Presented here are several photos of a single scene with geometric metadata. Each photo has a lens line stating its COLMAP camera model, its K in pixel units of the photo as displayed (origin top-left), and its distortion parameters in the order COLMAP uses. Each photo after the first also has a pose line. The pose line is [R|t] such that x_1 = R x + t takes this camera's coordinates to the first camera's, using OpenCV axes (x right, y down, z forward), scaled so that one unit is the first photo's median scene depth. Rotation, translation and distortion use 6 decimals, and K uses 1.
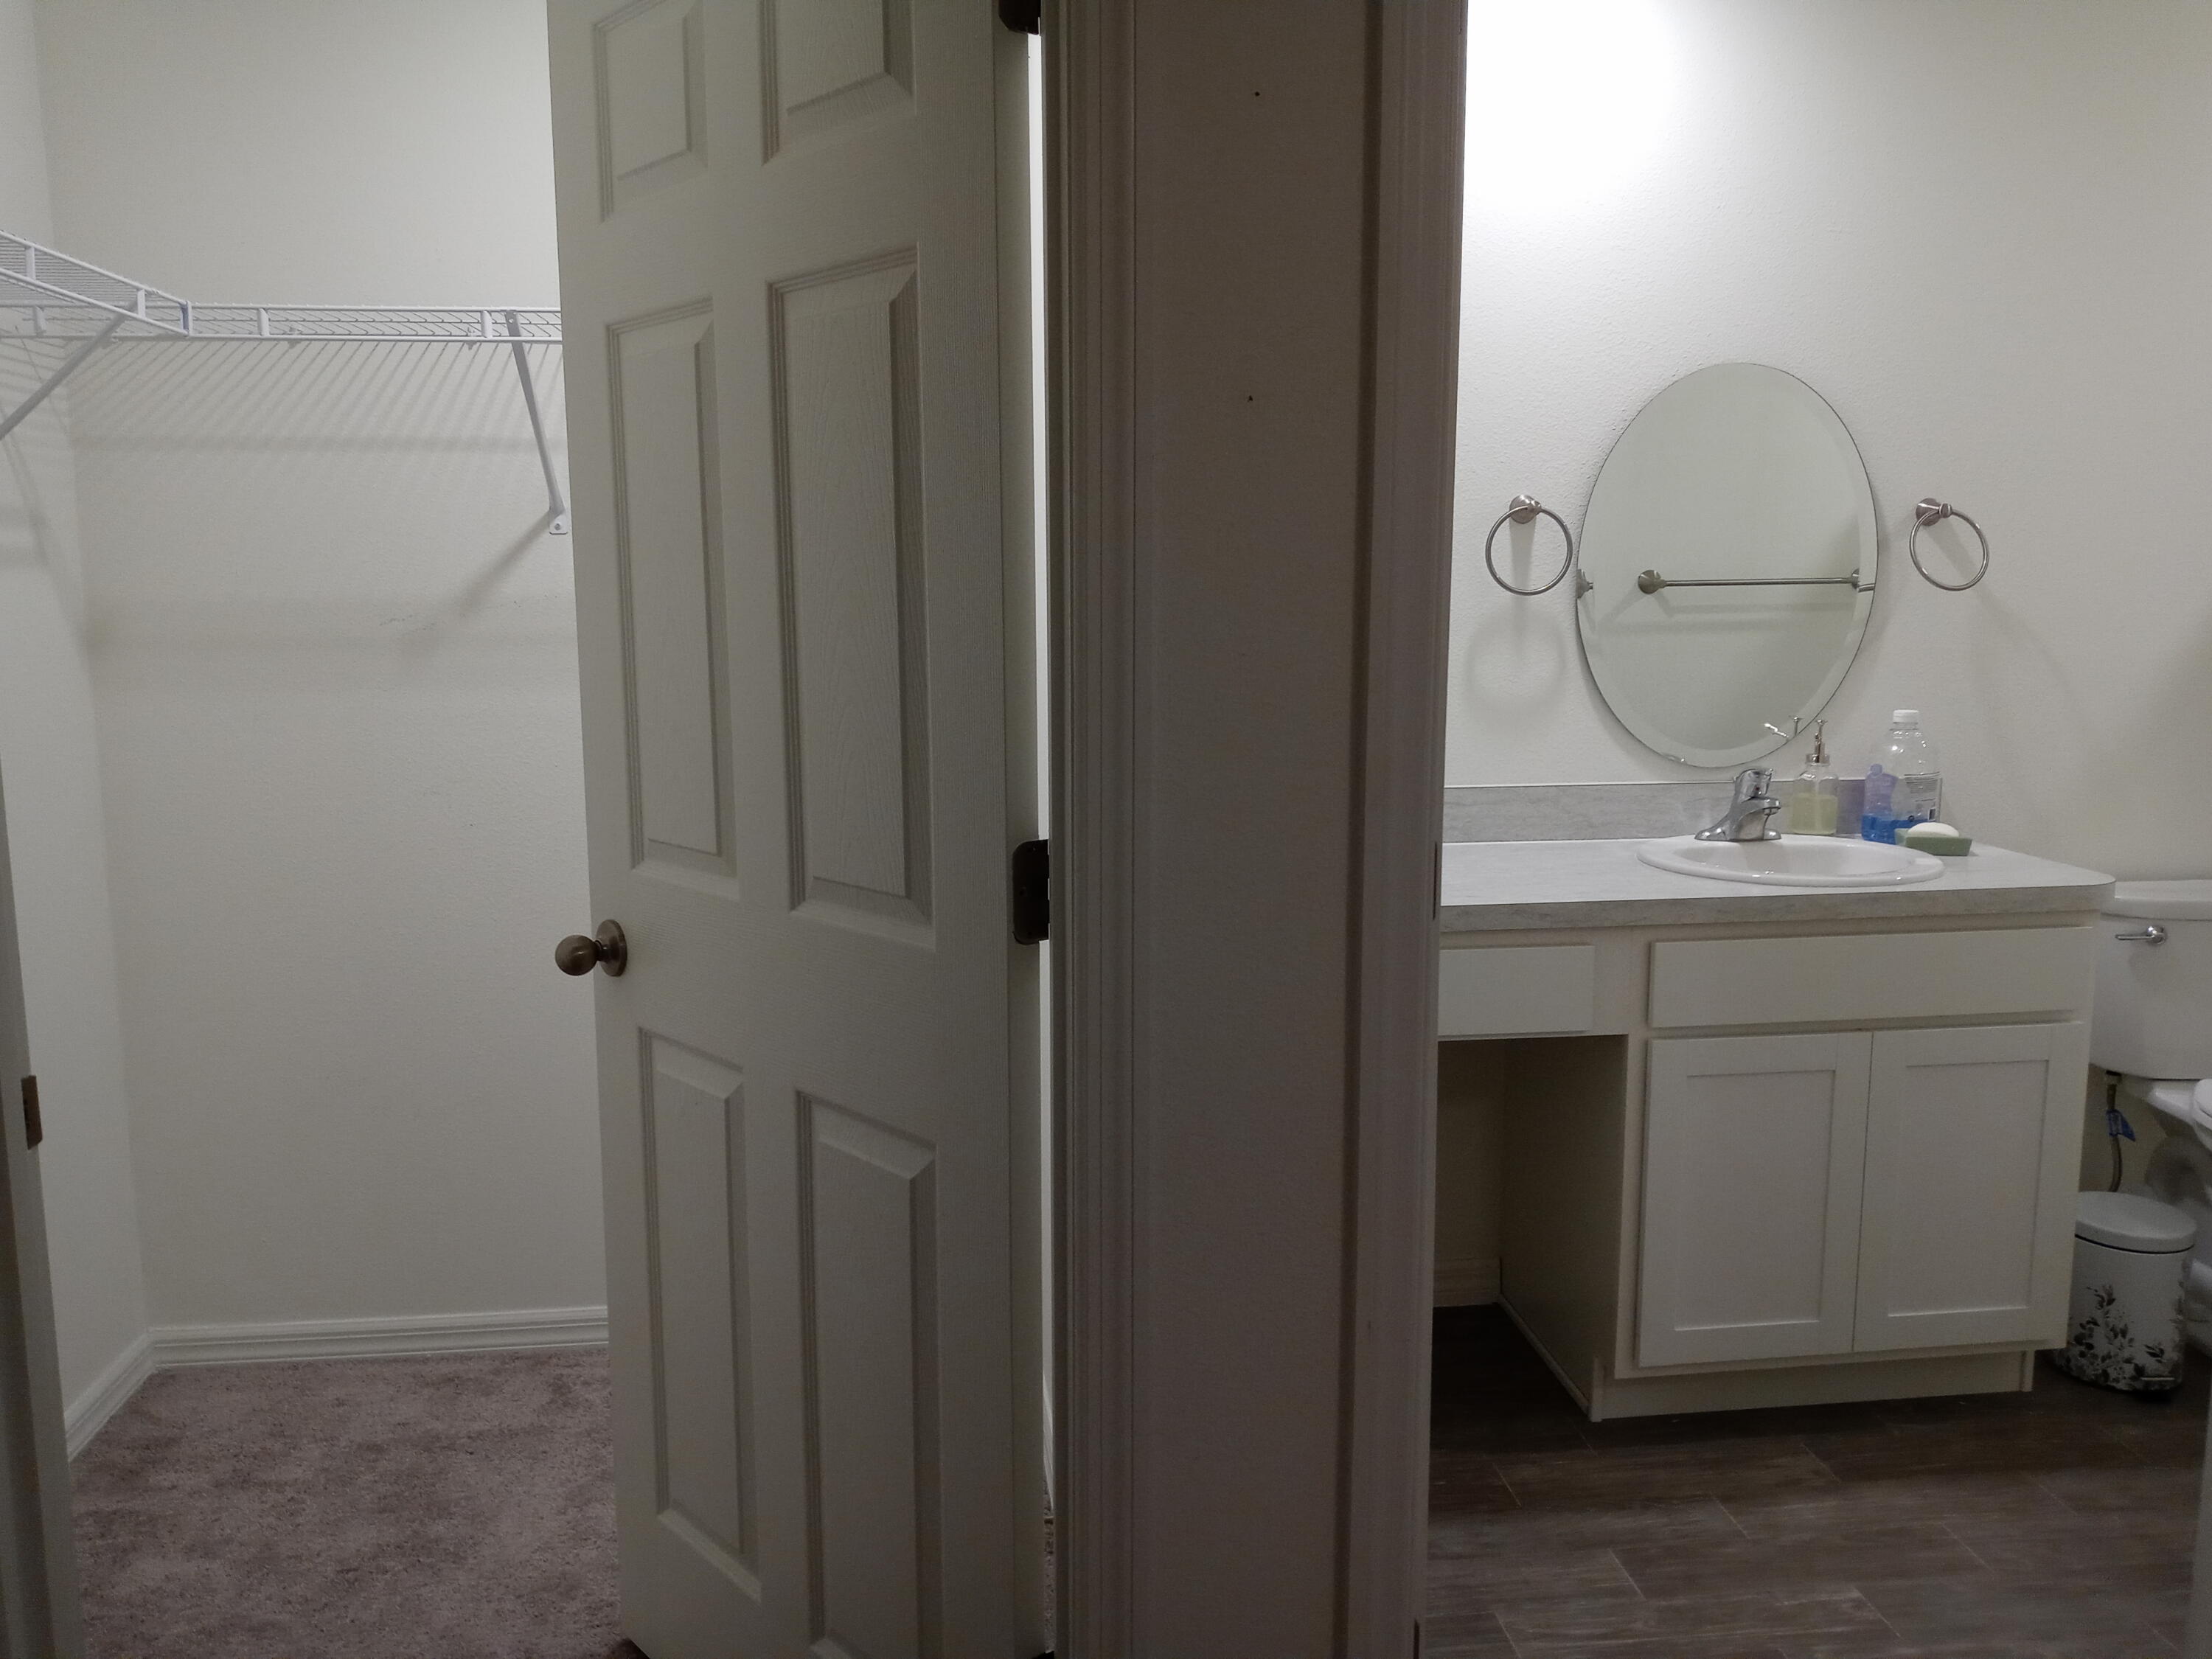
lens RADIAL K [[1742.1, 0, 1106.0], [0, 1742.1, 829.5], [0, 0, 1]] dist [0.015856, -0.058385]
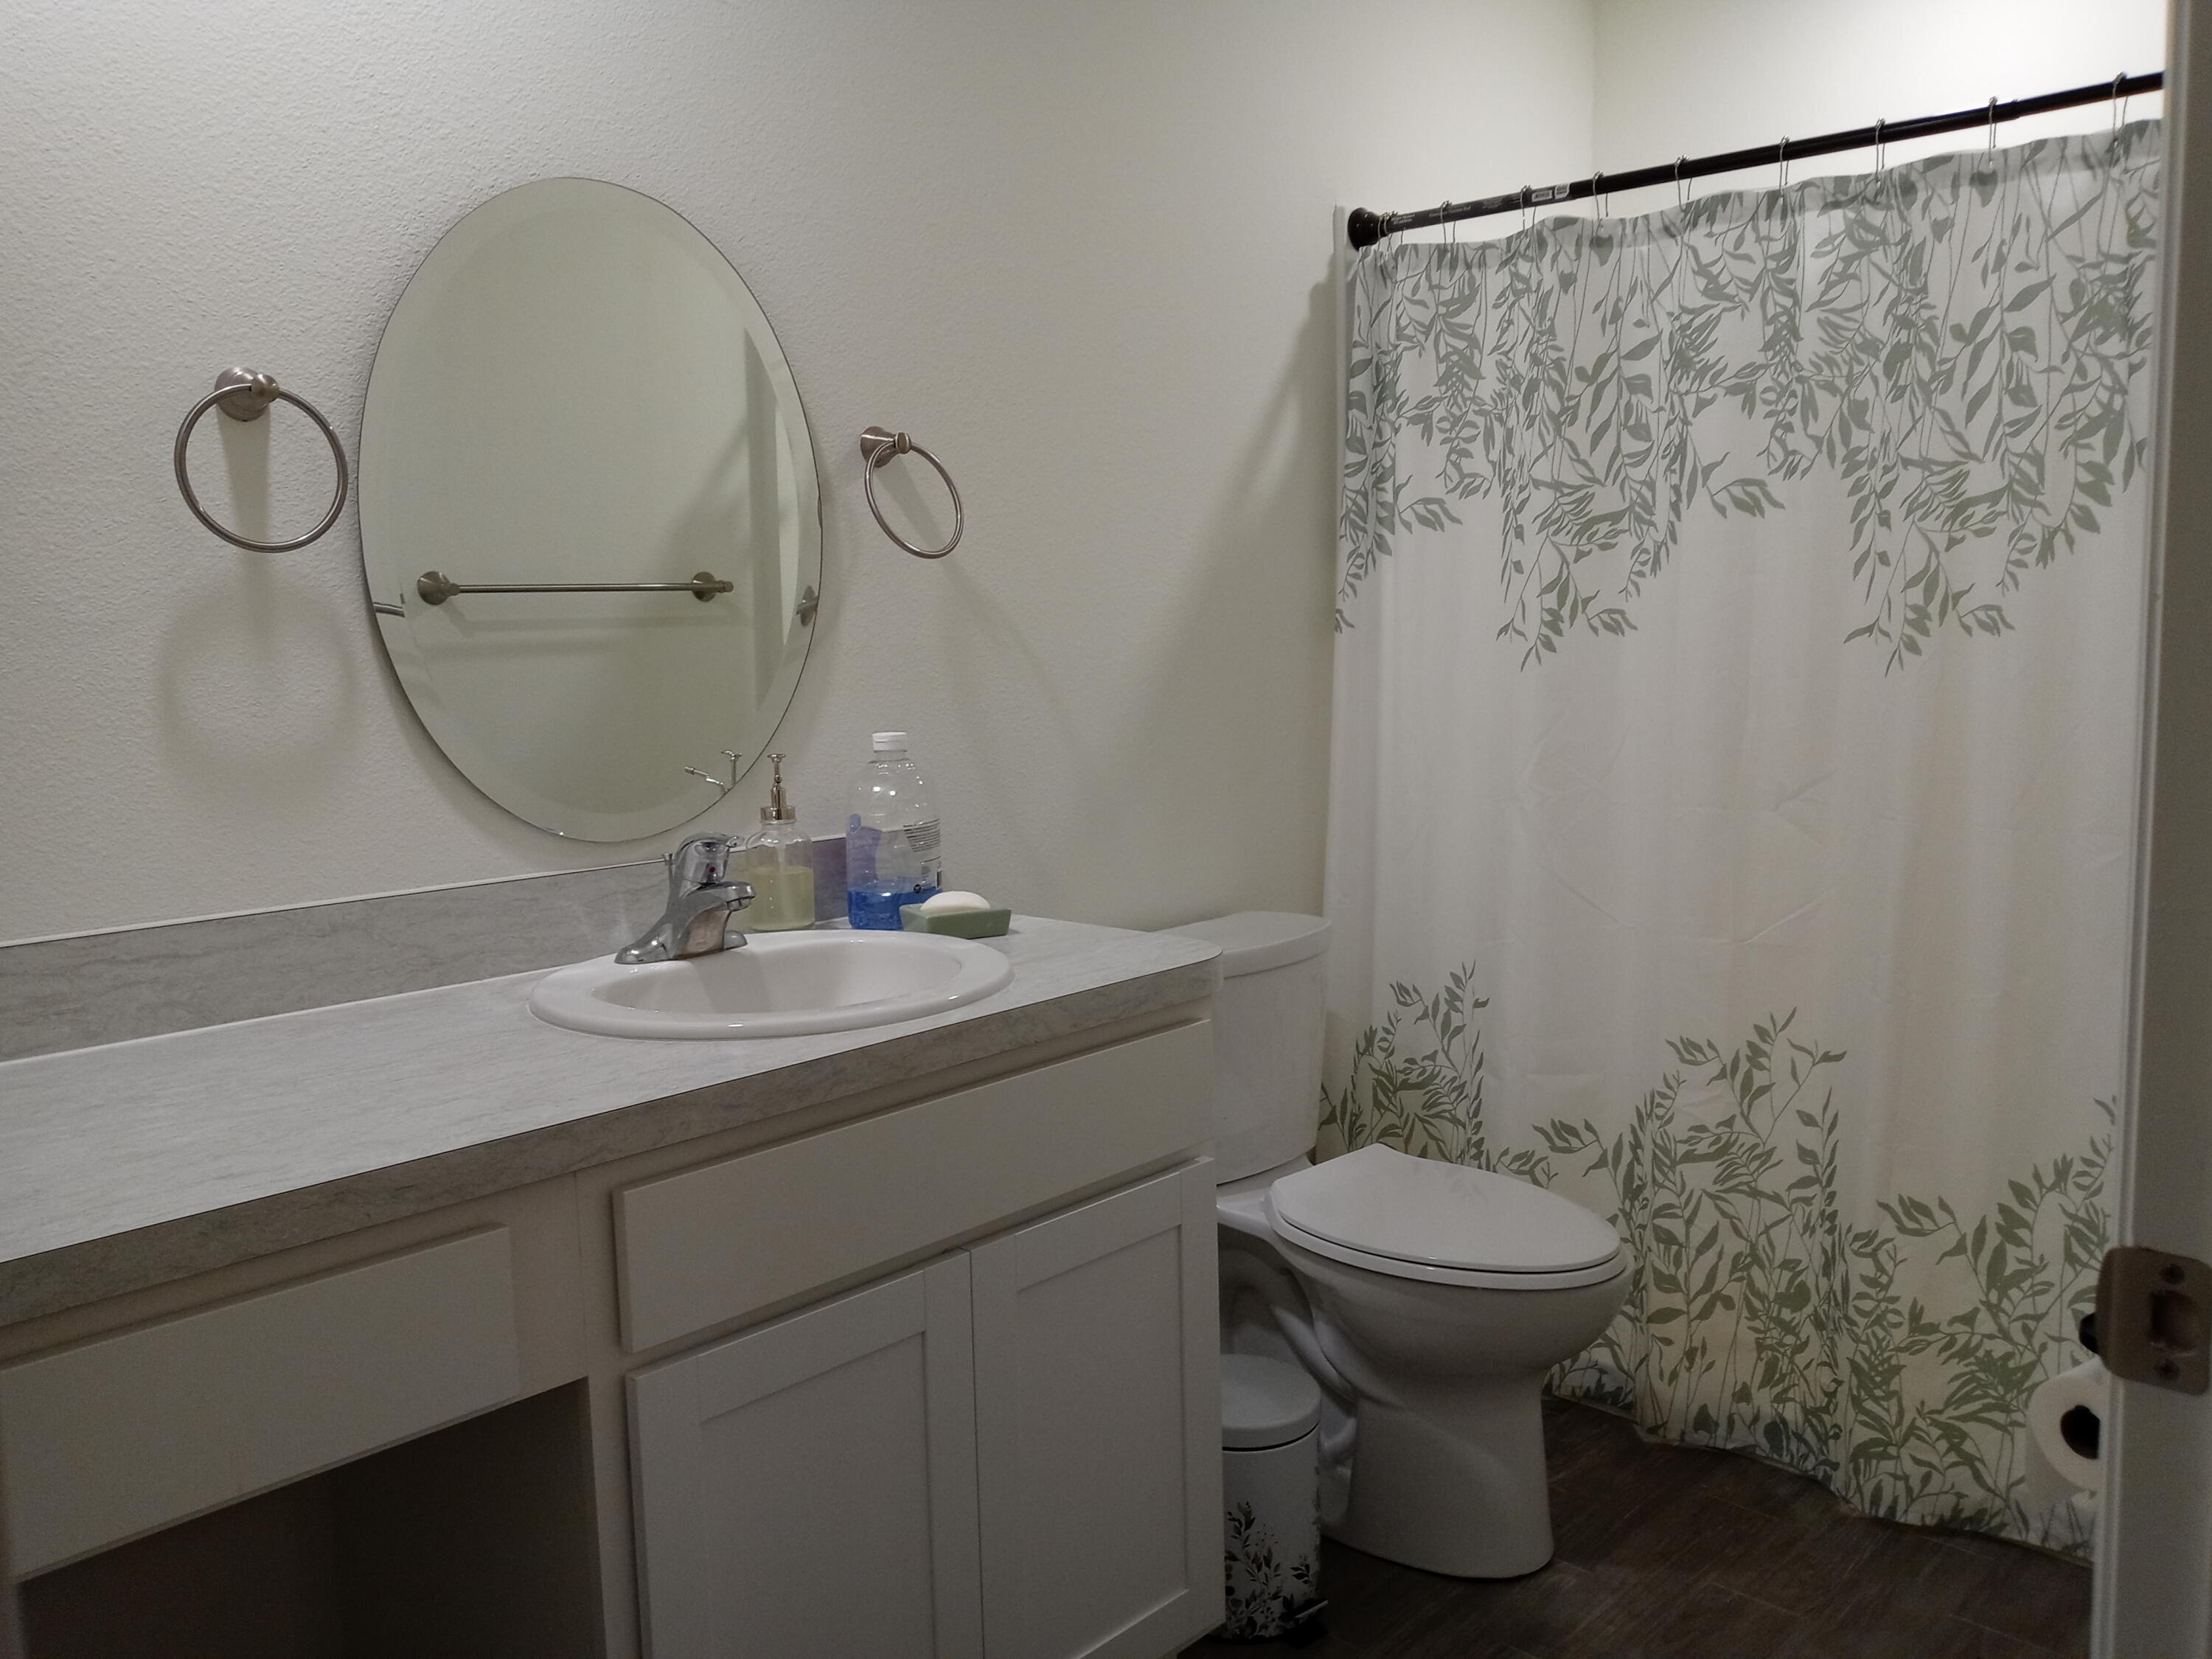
lens RADIAL K [[1742.9, 0, 1106.0], [0, 1742.9, 829.5], [0, 0, 1]] dist [0.120575, -0.258510]
pose [[0.769100, -0.090606, 0.632673, 0.088717], [0.114079, 0.993465, 0.003596, -0.023452], [-0.628864, 0.069409, 0.774411, 0.424261]]
